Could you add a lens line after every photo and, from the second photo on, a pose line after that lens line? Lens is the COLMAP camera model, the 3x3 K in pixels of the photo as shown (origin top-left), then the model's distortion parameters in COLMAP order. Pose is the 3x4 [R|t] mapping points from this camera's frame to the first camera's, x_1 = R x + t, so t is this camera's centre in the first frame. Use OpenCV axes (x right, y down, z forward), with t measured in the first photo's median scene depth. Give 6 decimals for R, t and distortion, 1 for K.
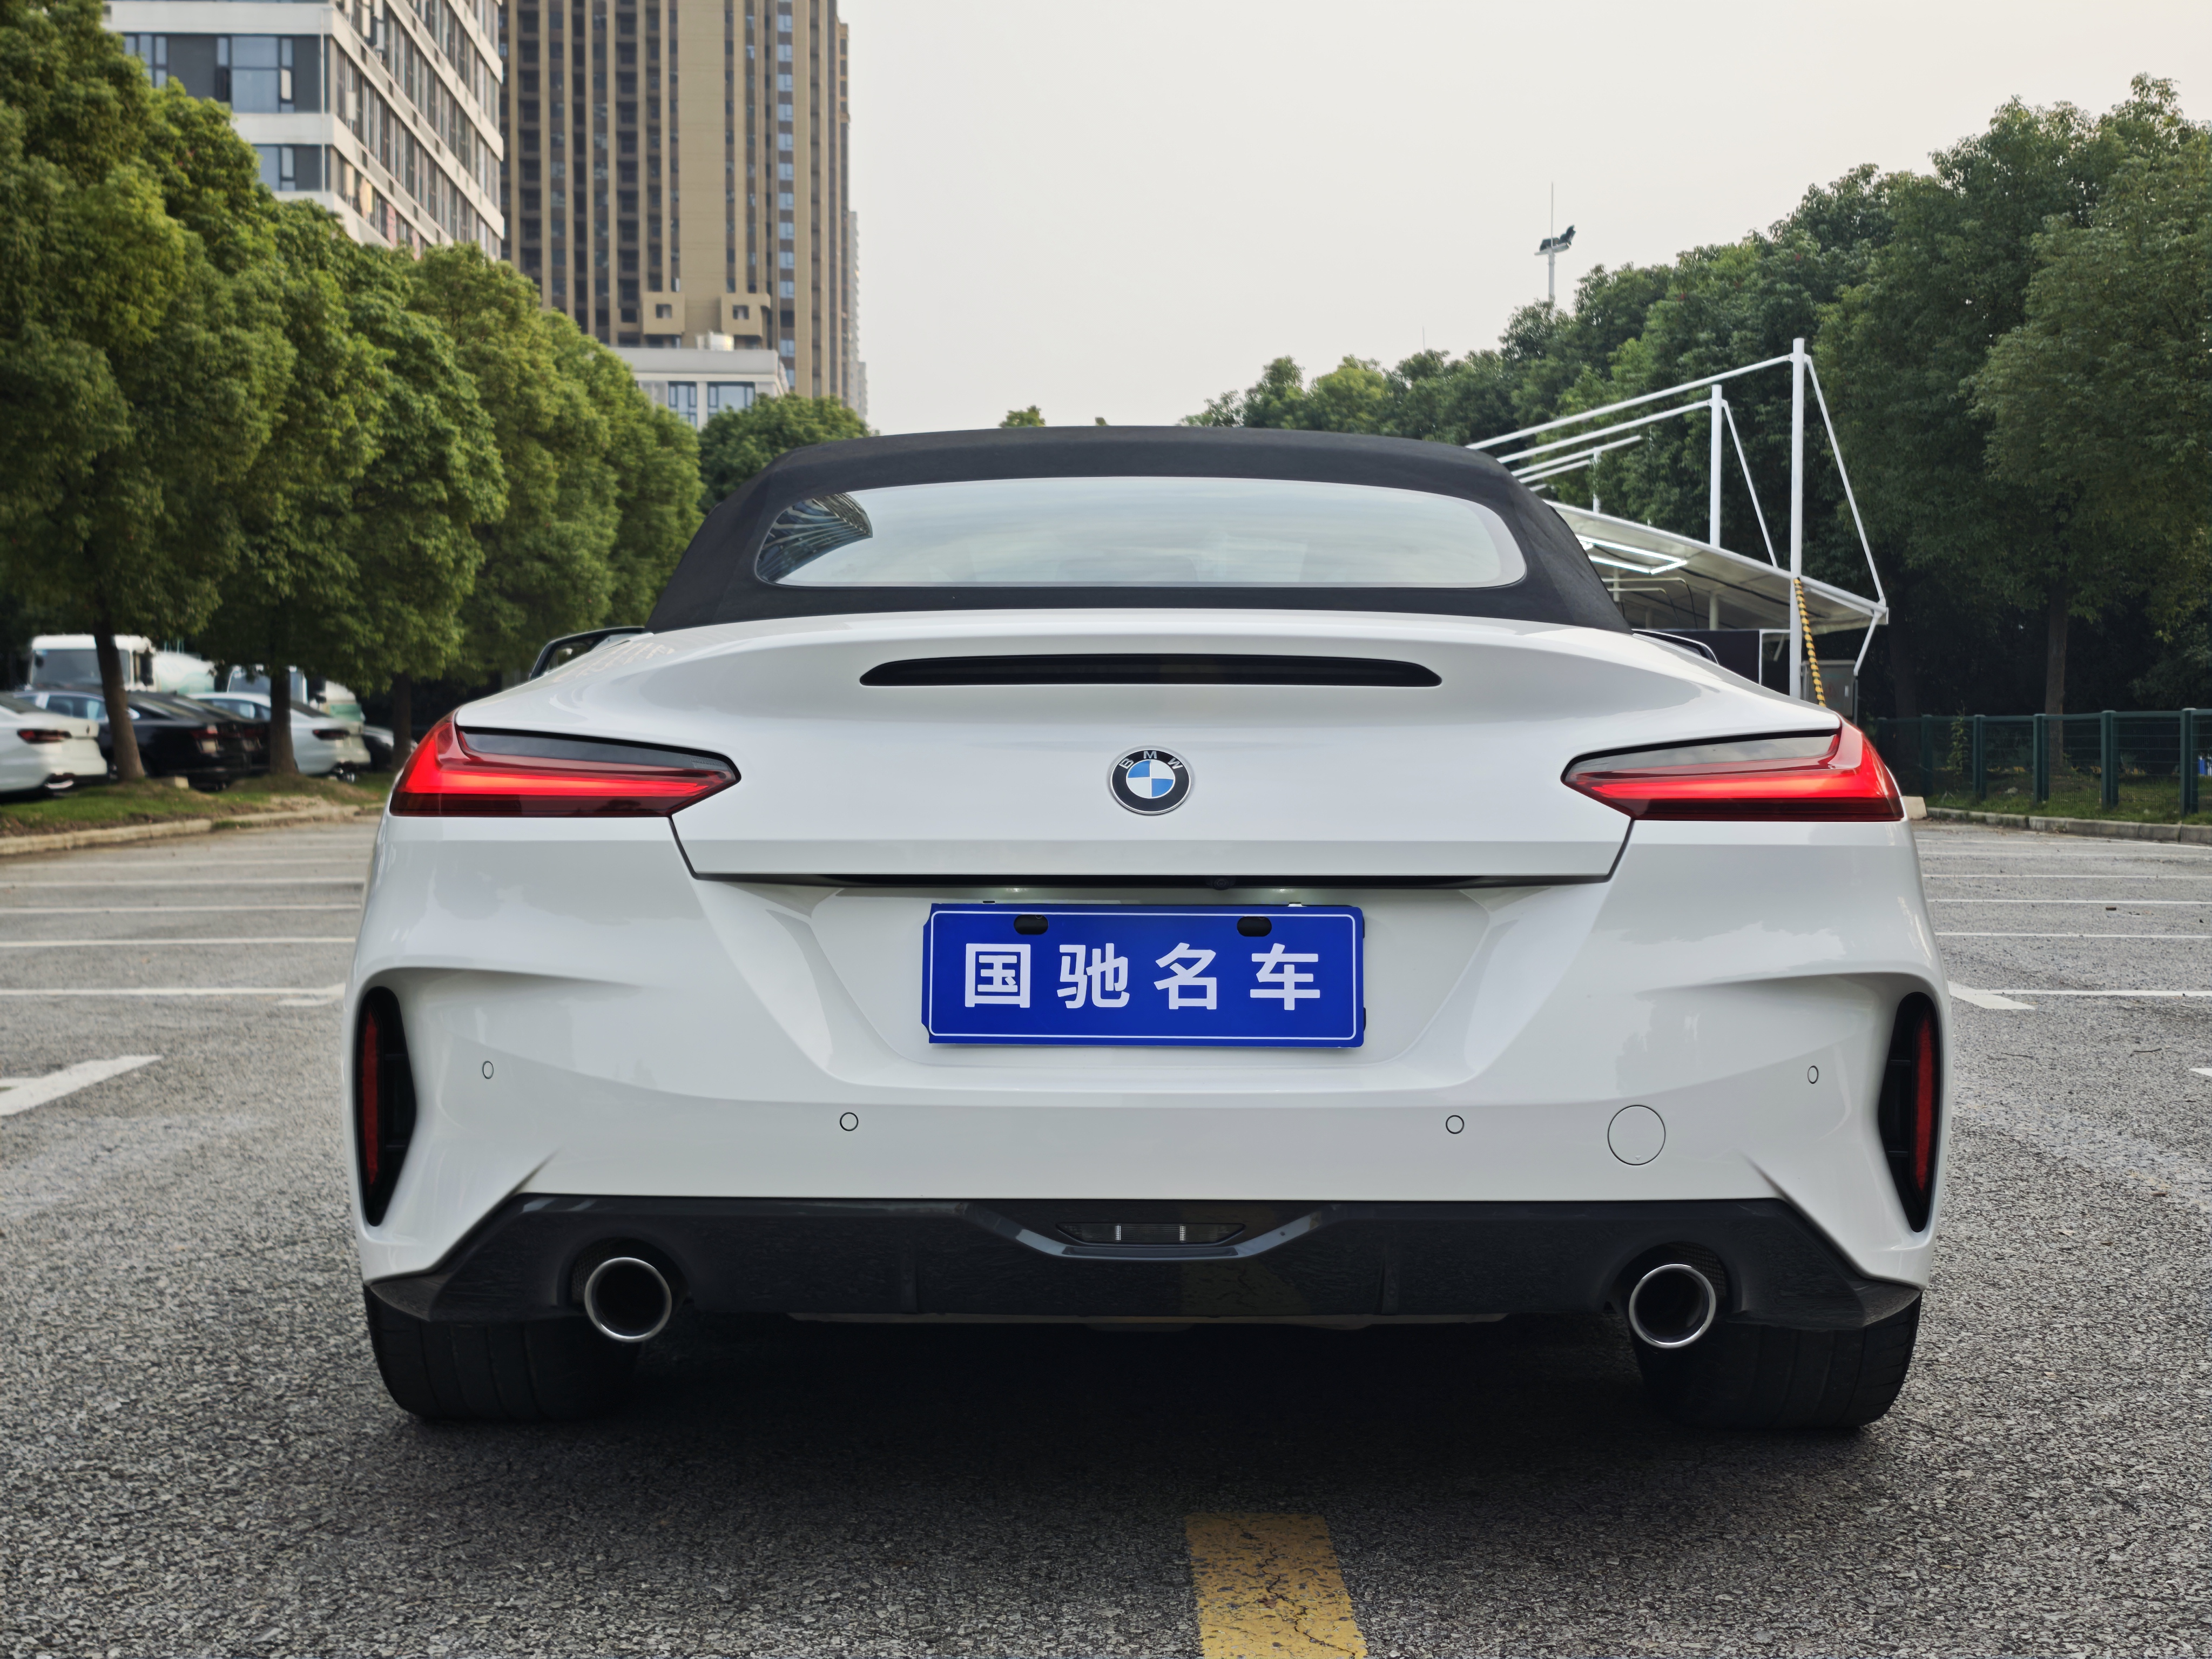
lens RADIAL K [[3034.3, 0, 1092.4], [0, 3034.3, 880.7], [0, 0, 1]] dist [0.292438, -0.990876]
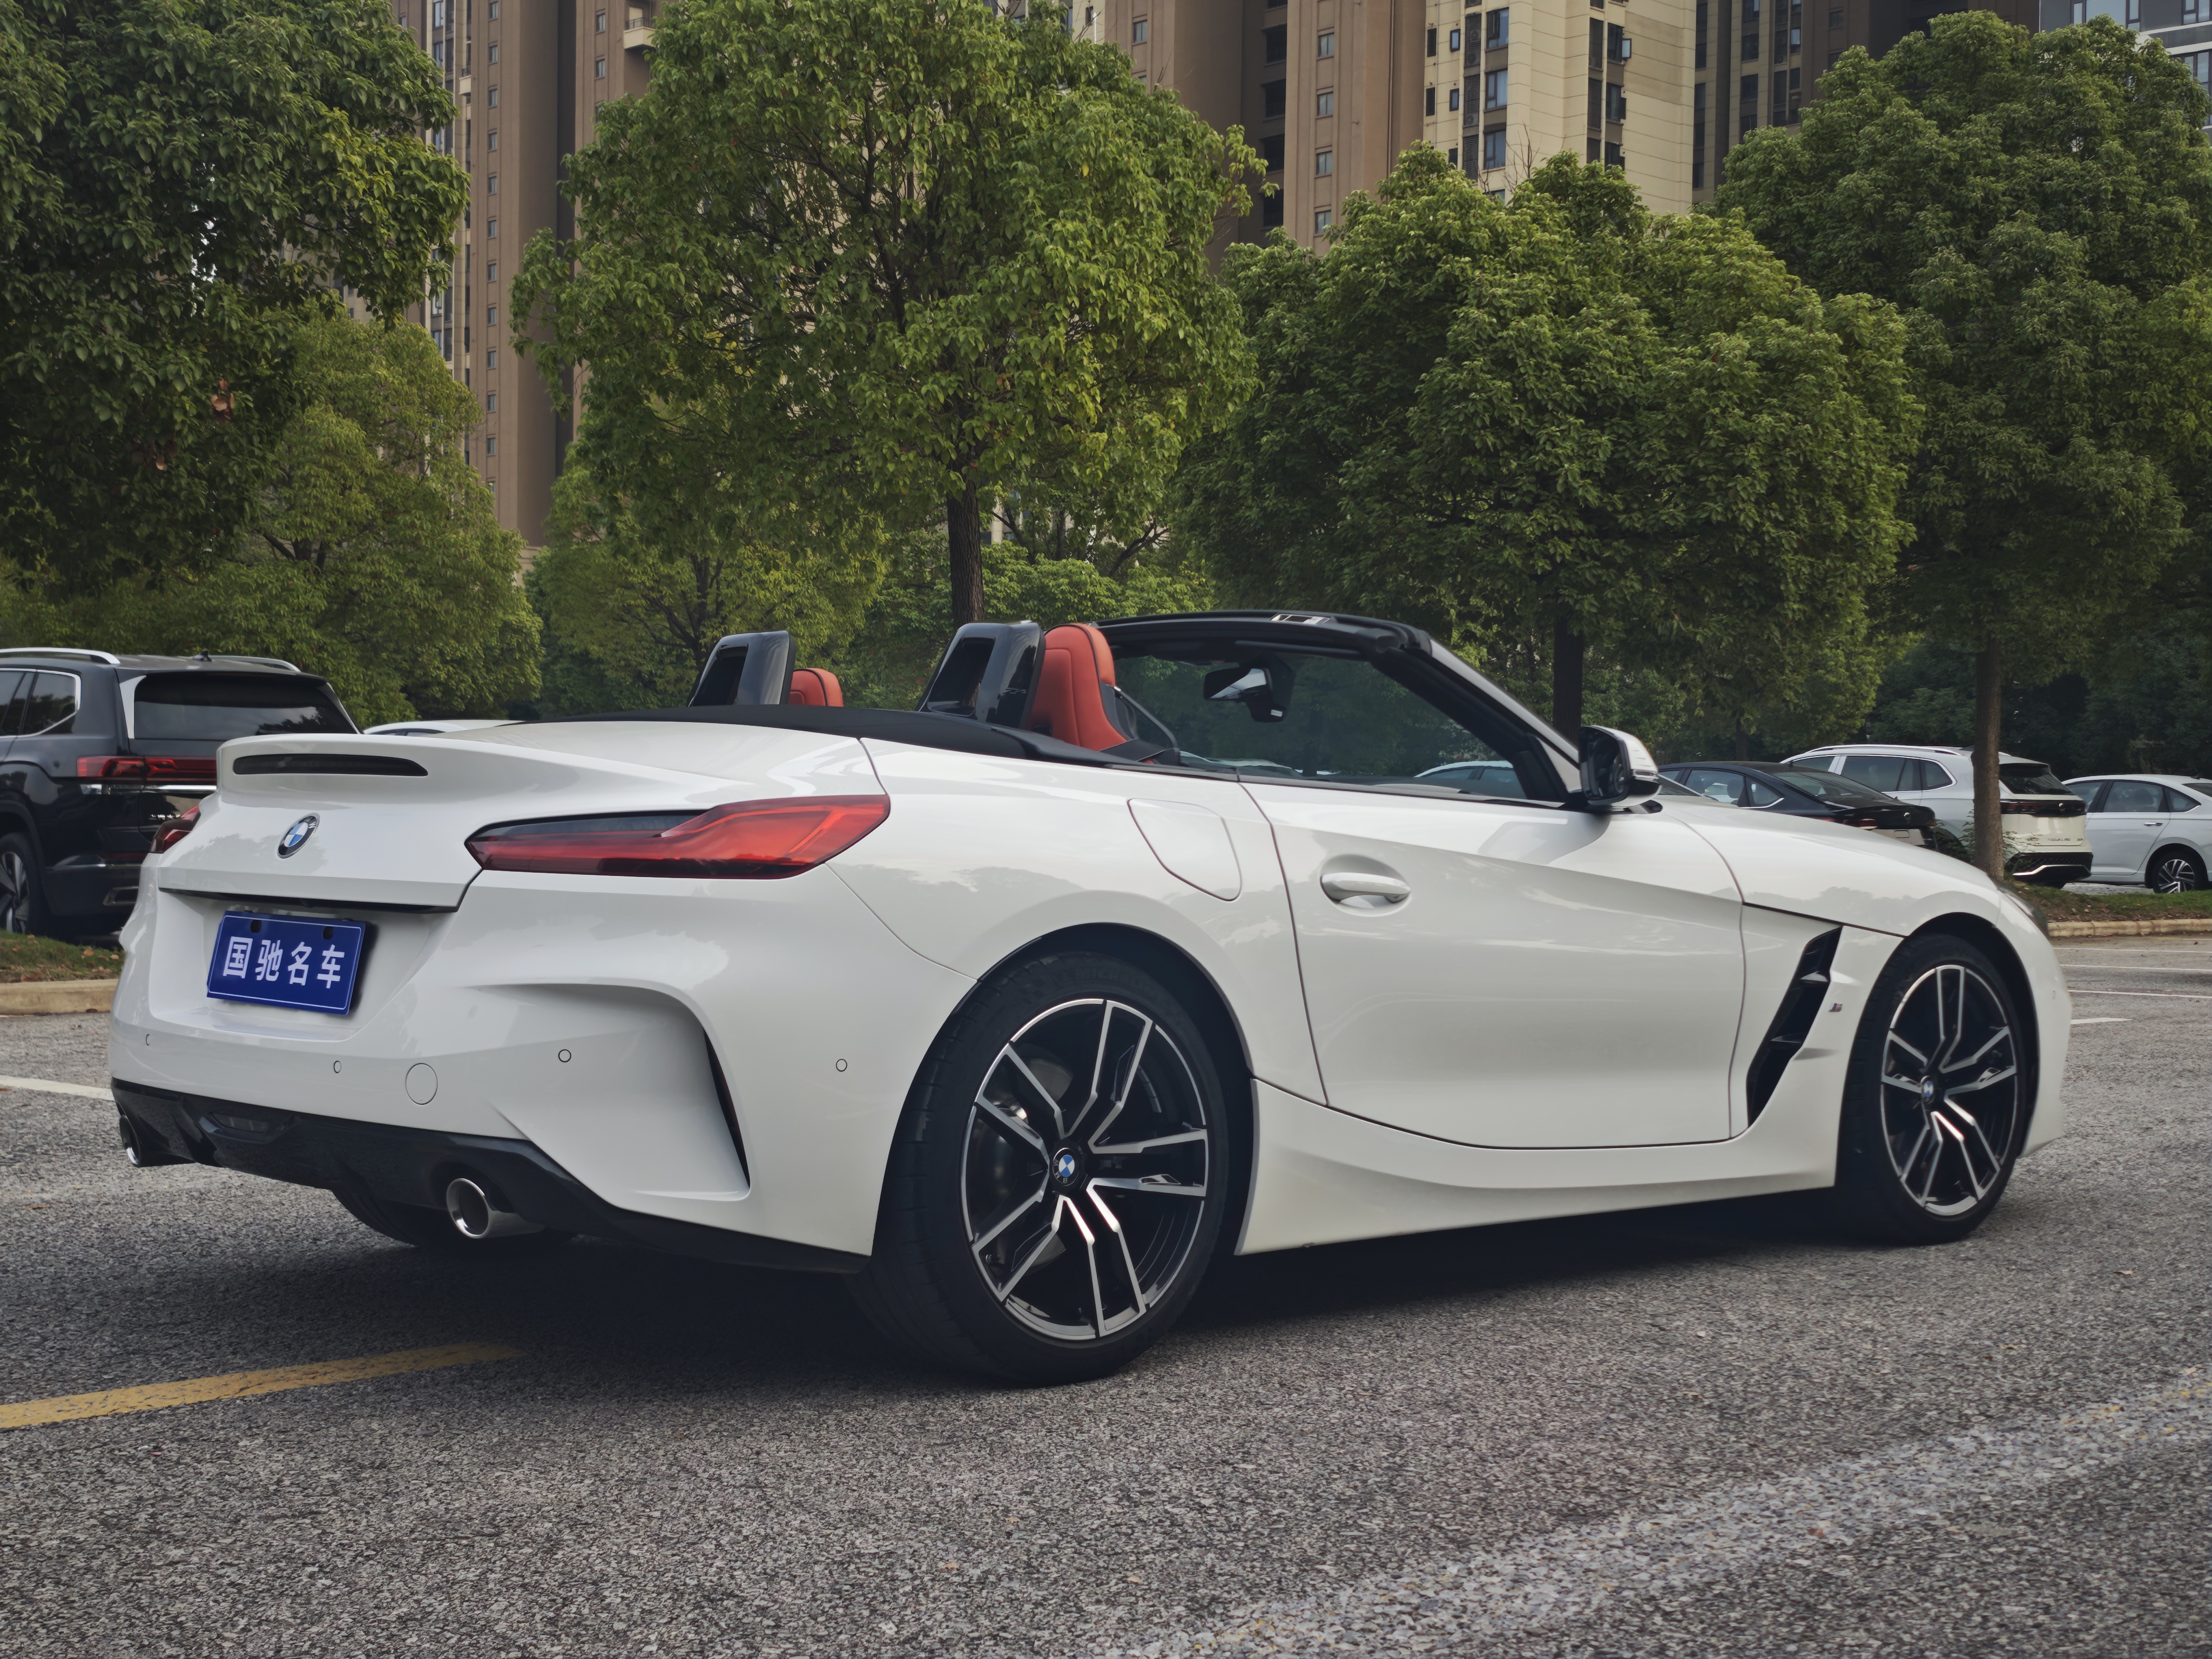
lens RADIAL K [[3078.7, 0, 1100.6], [0, 3078.7, 829.1], [0, 0, 1]] dist [0.179057, -0.624886]
pose [[0.685220, 0.016209, -0.728156, 0.149910], [-0.049913, 0.998447, -0.024745, -0.001816], [0.726624, 0.053300, 0.684965, 0.022198]]
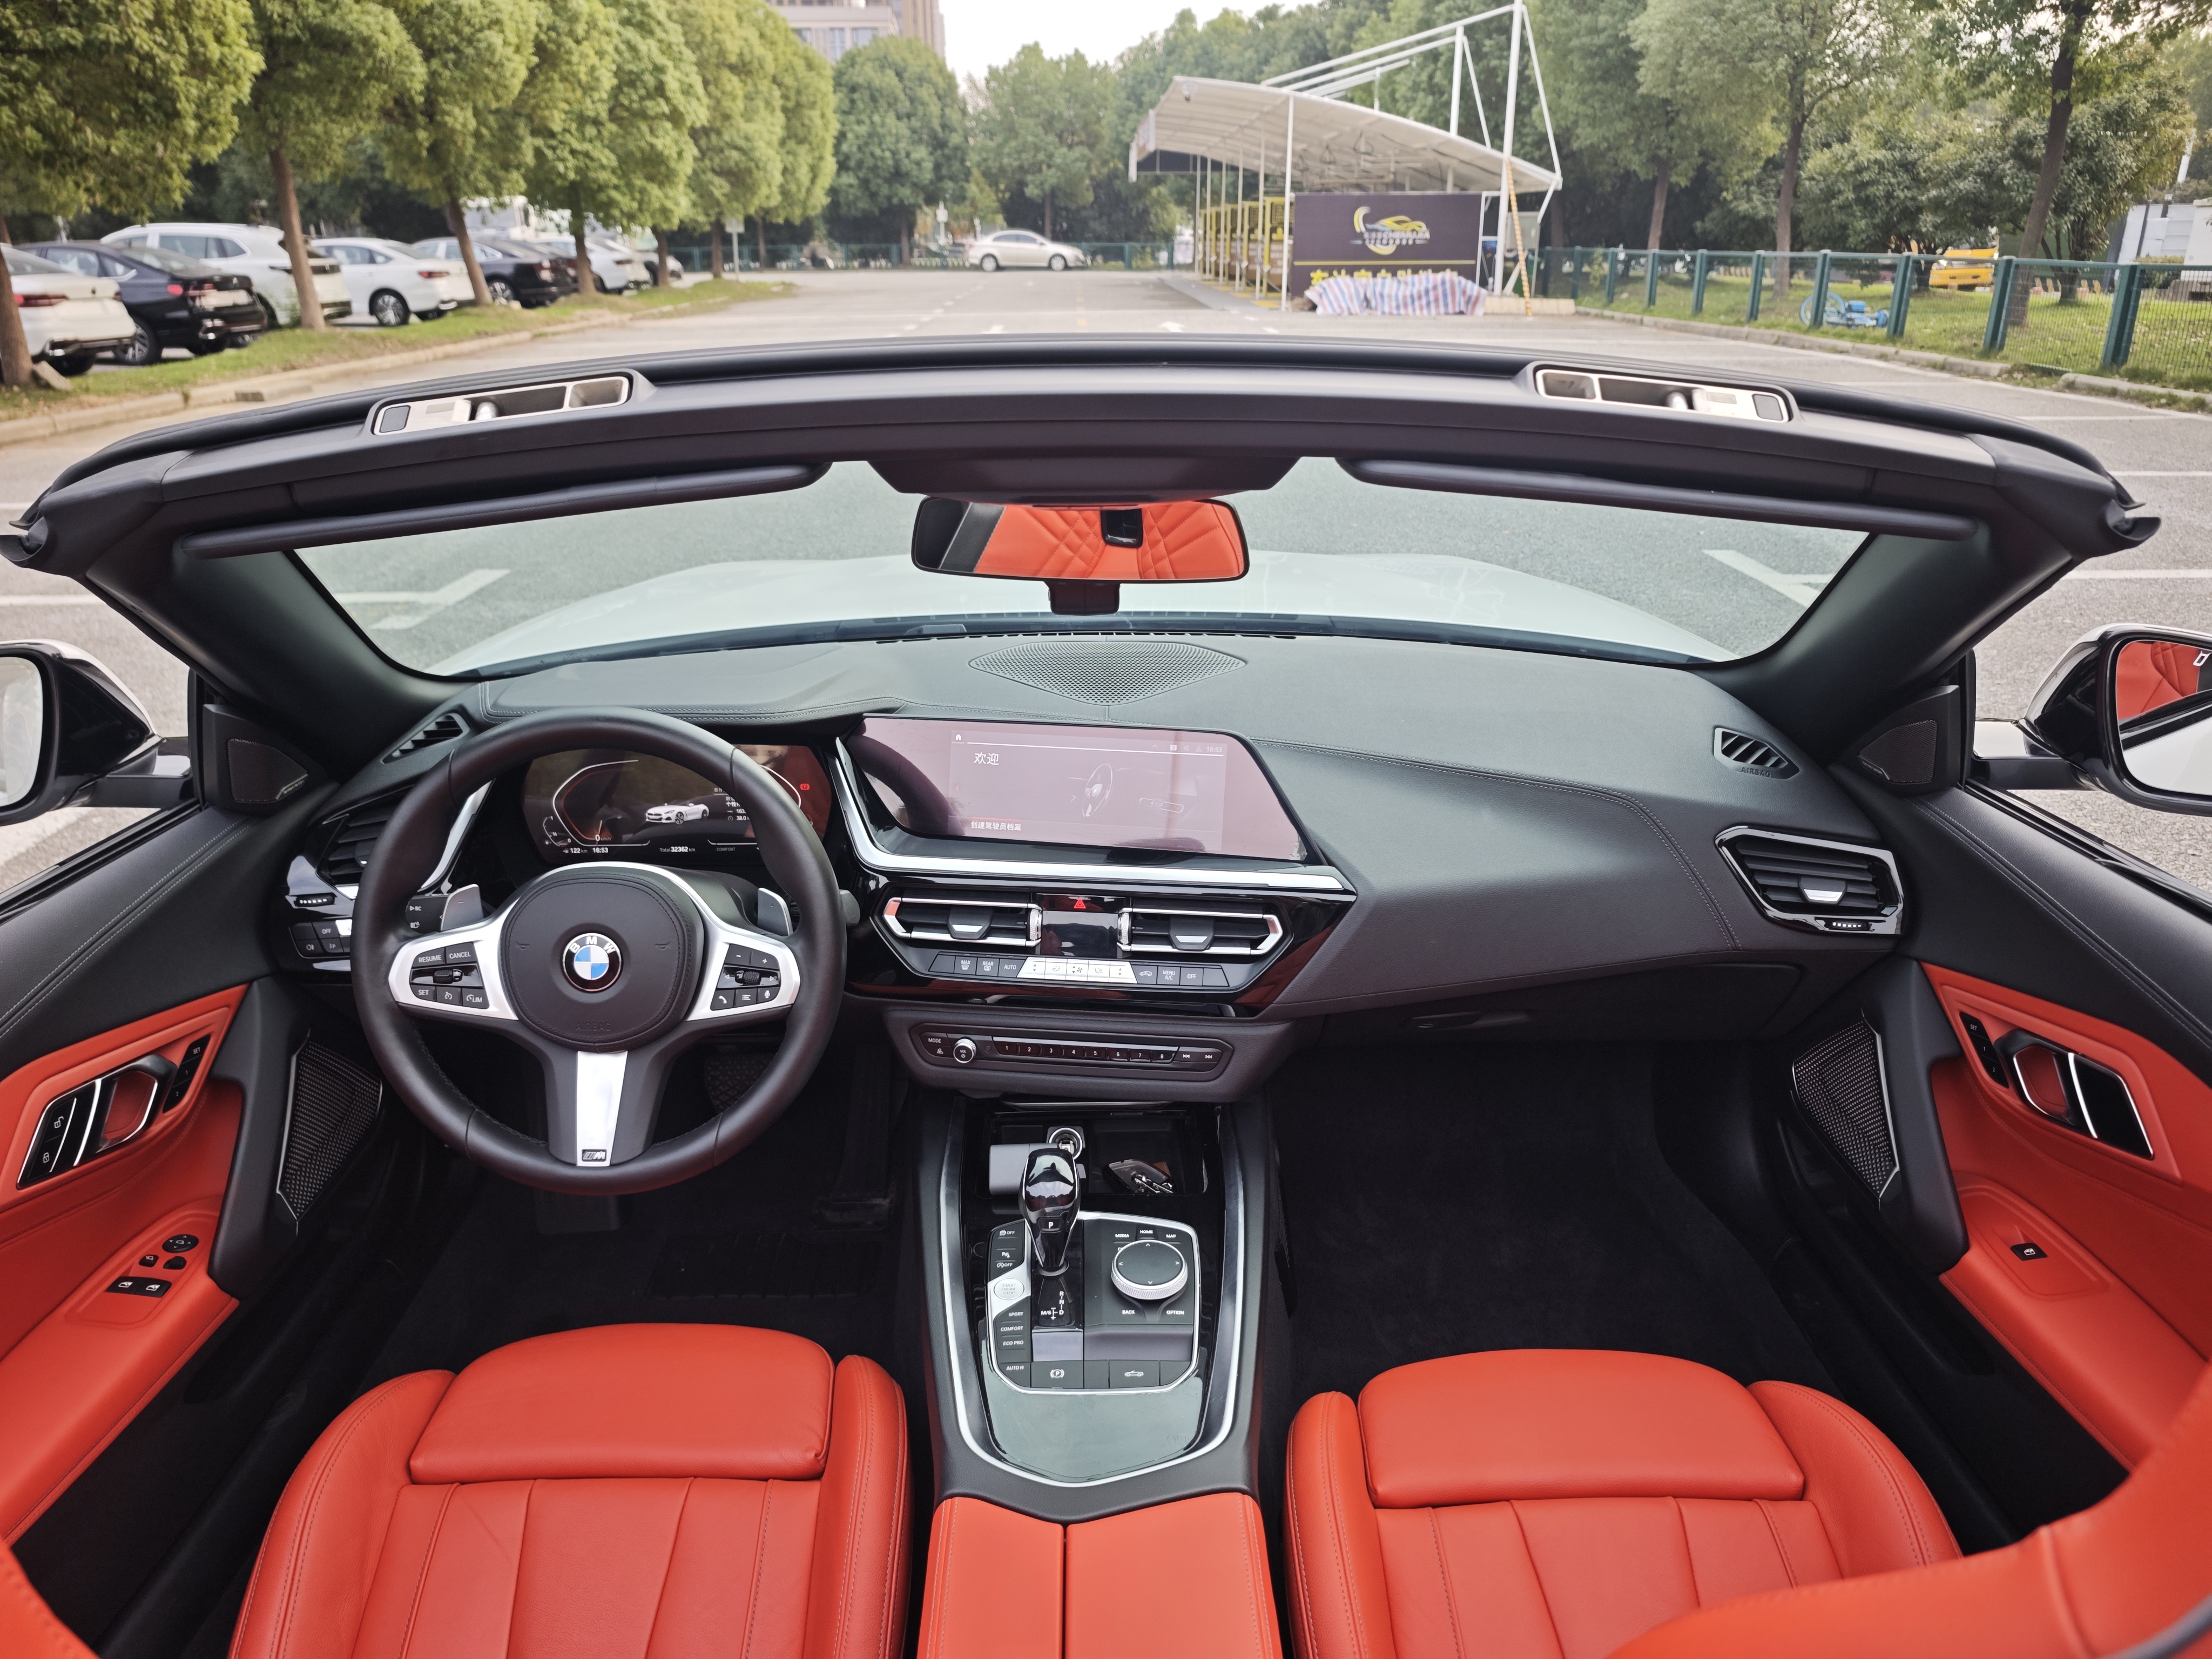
lens RADIAL K [[1527.6, 0, 1105.3], [0, 1527.6, 810.8], [0, 0, 1]] dist [-0.002870, 0.004551]
pose [[0.999800, -0.015070, 0.013142, 0.001990], [0.010280, 0.951137, 0.308599, -0.022457], [-0.017151, -0.308402, 0.951101, 0.138085]]
